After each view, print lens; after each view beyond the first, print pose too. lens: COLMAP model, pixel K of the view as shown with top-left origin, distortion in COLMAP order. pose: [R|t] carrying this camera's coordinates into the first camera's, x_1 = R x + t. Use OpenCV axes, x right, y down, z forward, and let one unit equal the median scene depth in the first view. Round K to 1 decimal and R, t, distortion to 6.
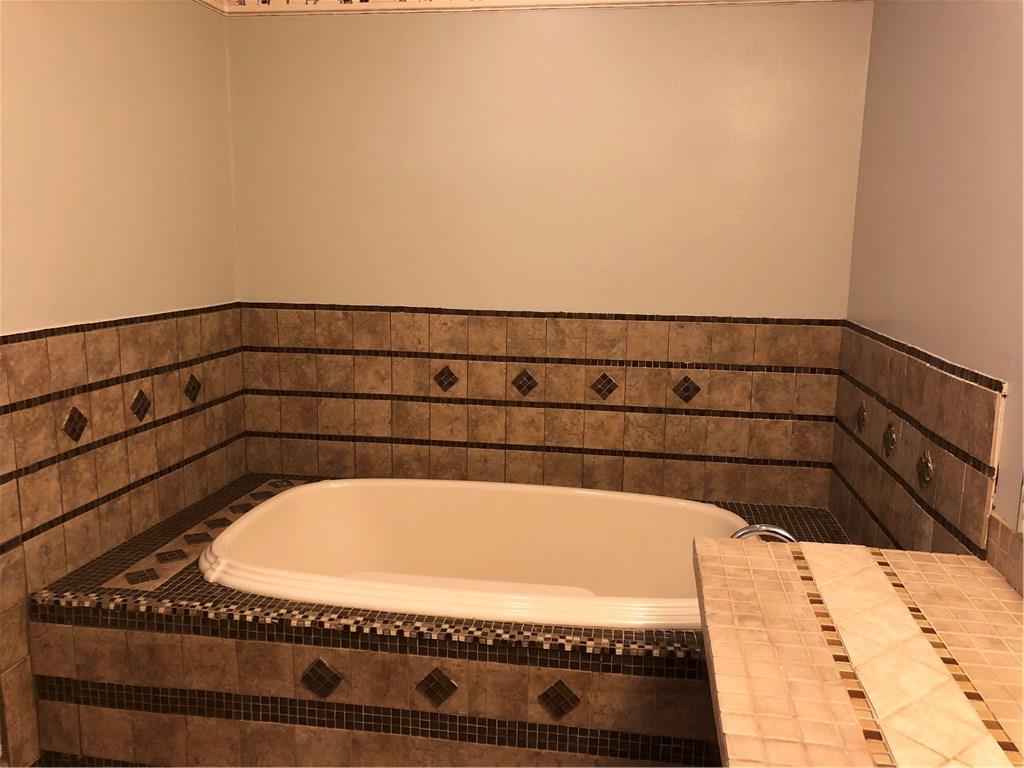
lens RADIAL K [[831.3, 0, 505.5], [0, 831.3, 378.4], [0, 0, 1]] dist [0.031045, -0.006096]
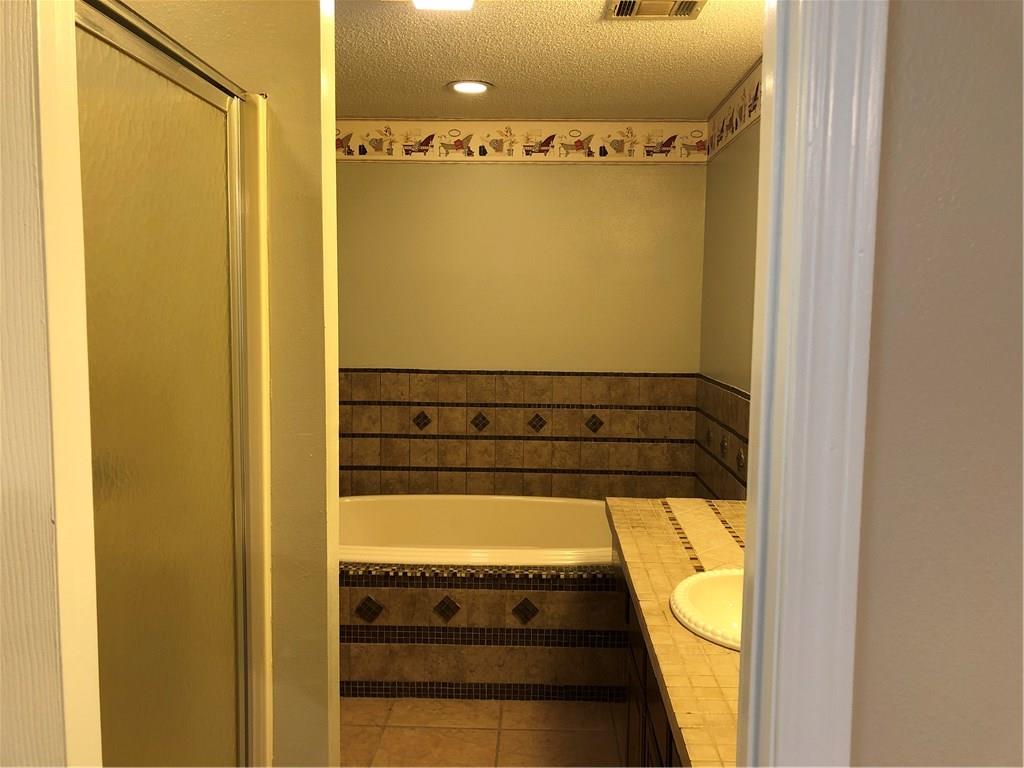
lens RADIAL K [[831.3, 0, 505.5], [0, 831.3, 378.4], [0, 0, 1]] dist [0.031045, -0.006096]
pose [[0.992352, -0.015261, 0.122489, -0.108997], [0.025409, 0.996332, -0.081715, 0.049705], [-0.120793, 0.084203, 0.989100, -0.405149]]
